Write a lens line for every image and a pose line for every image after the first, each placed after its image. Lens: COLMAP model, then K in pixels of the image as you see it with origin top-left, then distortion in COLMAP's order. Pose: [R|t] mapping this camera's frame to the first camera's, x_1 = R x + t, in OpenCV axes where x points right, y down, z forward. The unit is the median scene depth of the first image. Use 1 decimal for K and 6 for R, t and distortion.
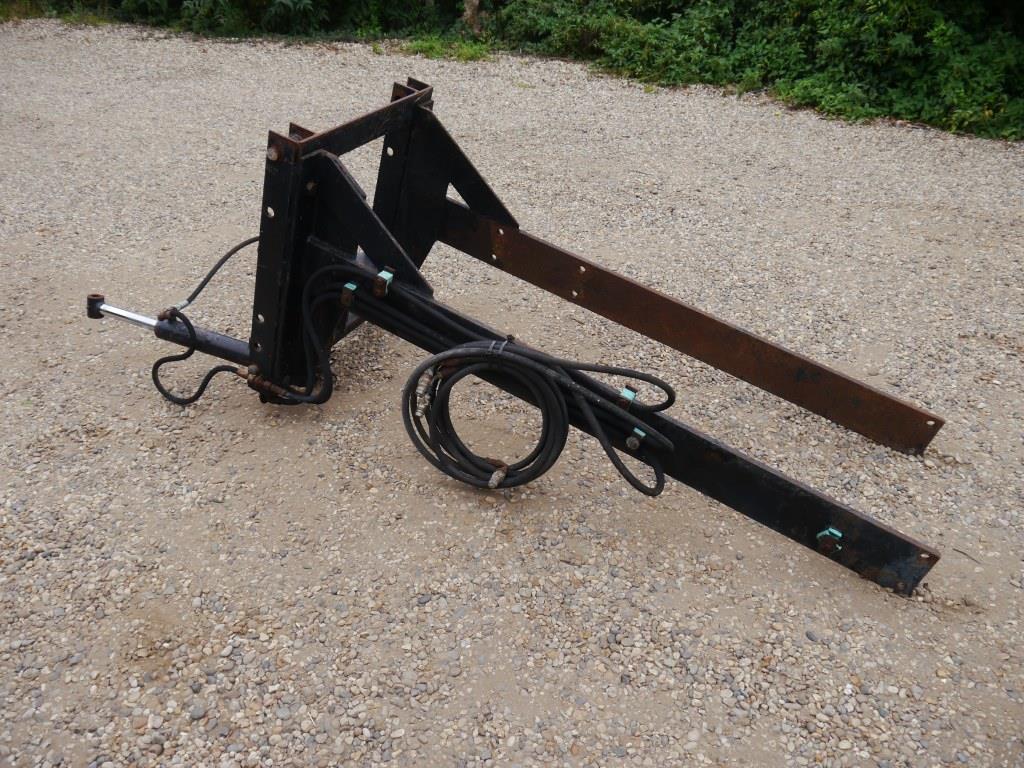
lens RADIAL K [[844.8, 0, 512.0], [0, 844.8, 384.0], [0, 0, 1]] dist [-0.034389, 0.012668]
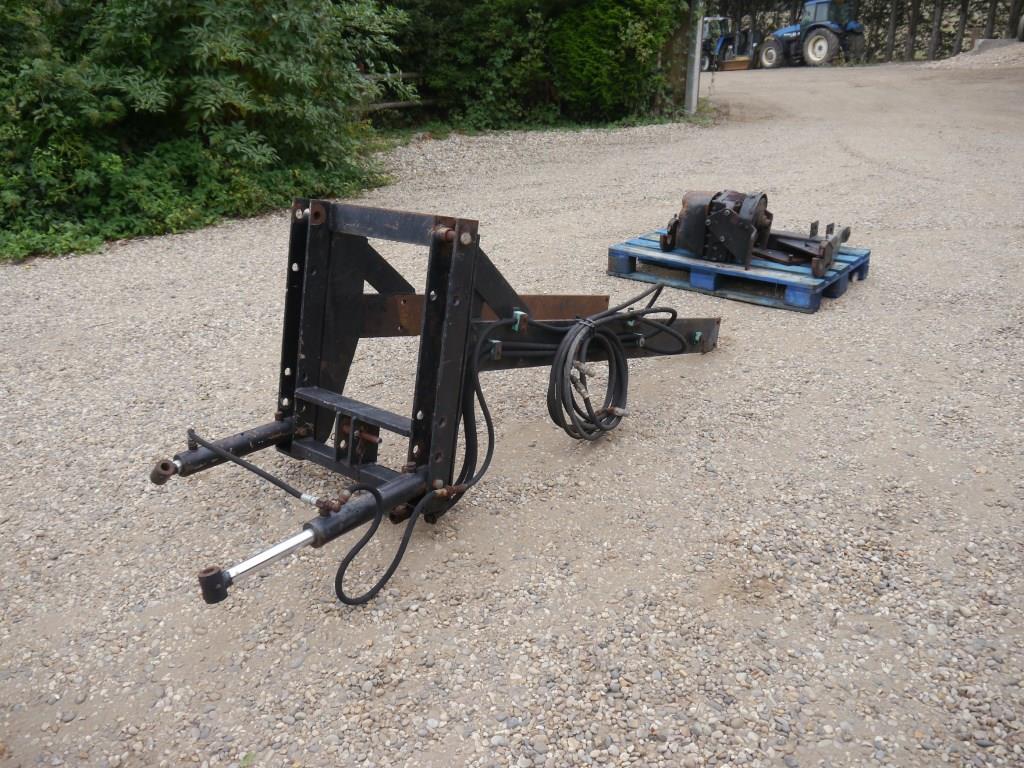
lens RADIAL K [[844.8, 0, 512.0], [0, 844.8, 384.0], [0, 0, 1]] dist [-0.034389, 0.012668]
pose [[0.241743, -0.394016, 0.886742, -0.464560], [0.541232, 0.813238, 0.213804, -0.115607], [-0.805374, 0.428248, 0.409849, 0.207217]]
